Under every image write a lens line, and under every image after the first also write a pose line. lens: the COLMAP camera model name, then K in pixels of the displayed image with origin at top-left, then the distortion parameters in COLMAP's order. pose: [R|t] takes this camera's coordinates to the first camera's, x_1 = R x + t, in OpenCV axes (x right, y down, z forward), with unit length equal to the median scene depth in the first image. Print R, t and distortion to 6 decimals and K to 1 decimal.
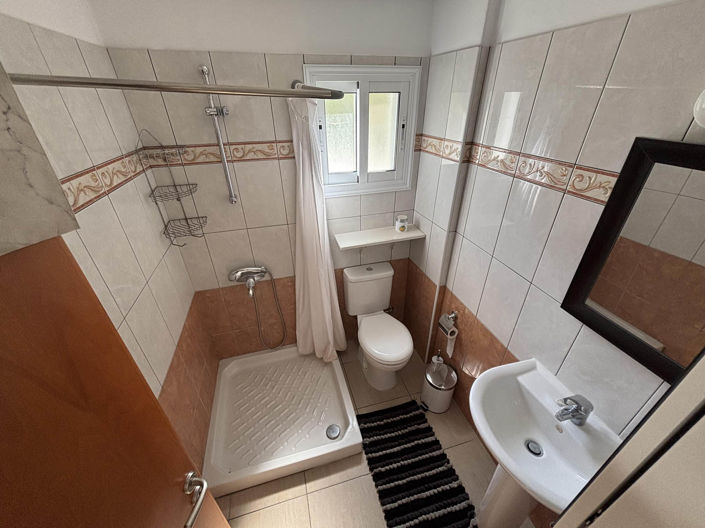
lens RADIAL K [[282.7, 0, 352.5], [0, 282.7, 264.0], [0, 0, 1]] dist [-0.000090, -0.000021]
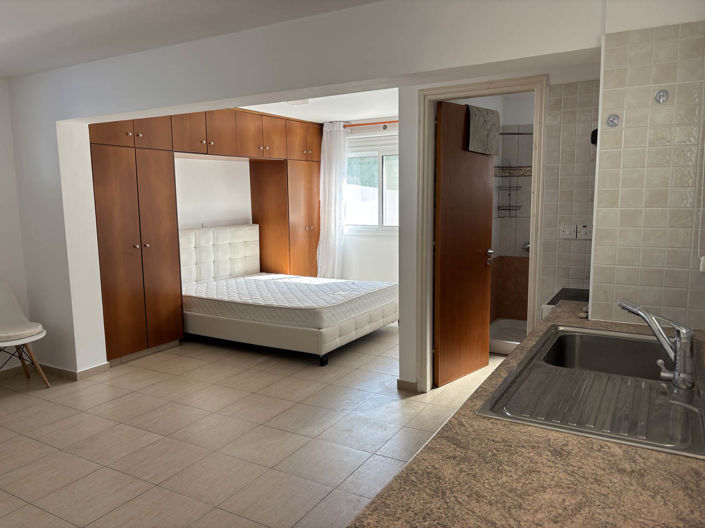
lens RADIAL K [[536.4, 0, 352.4], [0, 536.4, 268.8], [0, 0, 1]] dist [0.063212, -0.080394]
pose [[0.696842, 0.100615, -0.710133, 1.210818], [-0.356161, 0.907951, -0.220852, 1.355832], [0.622544, 0.406820, 0.668533, -1.780704]]
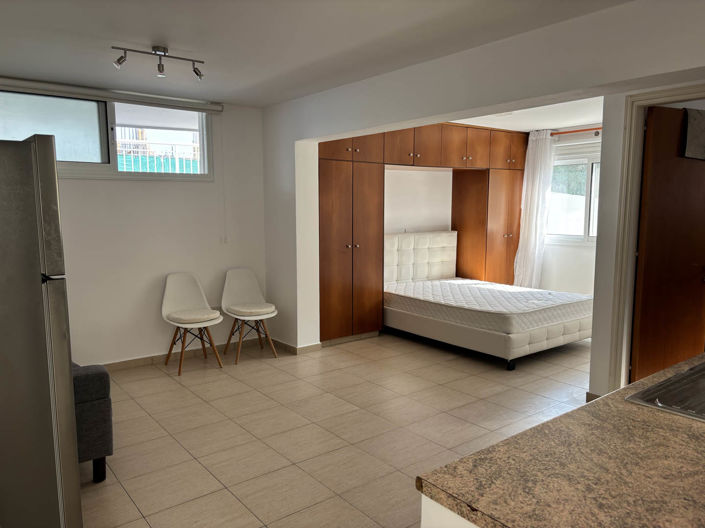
lens RADIAL K [[536.4, 0, 352.4], [0, 536.4, 268.8], [0, 0, 1]] dist [0.063212, -0.080394]
pose [[0.384489, 0.119260, -0.915393, 1.419186], [-0.466889, 0.880563, -0.081383, 1.404010], [0.796356, 0.458678, 0.394249, -1.846998]]
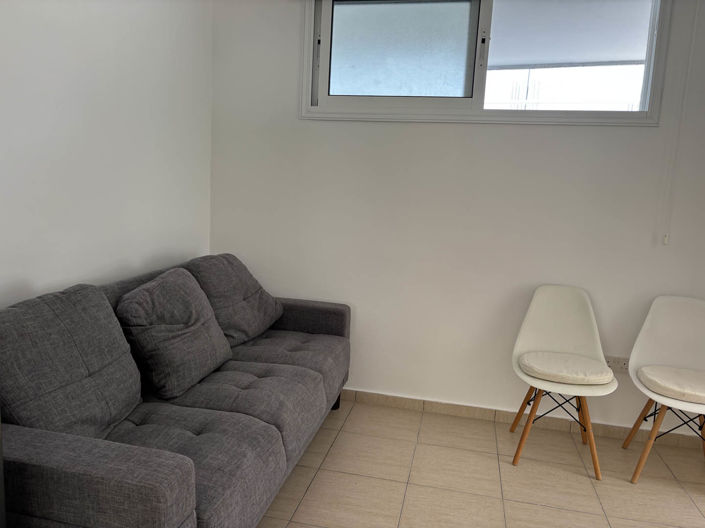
lens RADIAL K [[536.4, 0, 352.4], [0, 536.4, 268.8], [0, 0, 1]] dist [0.063212, -0.080394]
pose [[-0.467273, 0.117119, -0.876322, 0.097383], [-0.484216, 0.795409, 0.364499, 1.273307], [0.739724, 0.594649, -0.314962, -1.384887]]
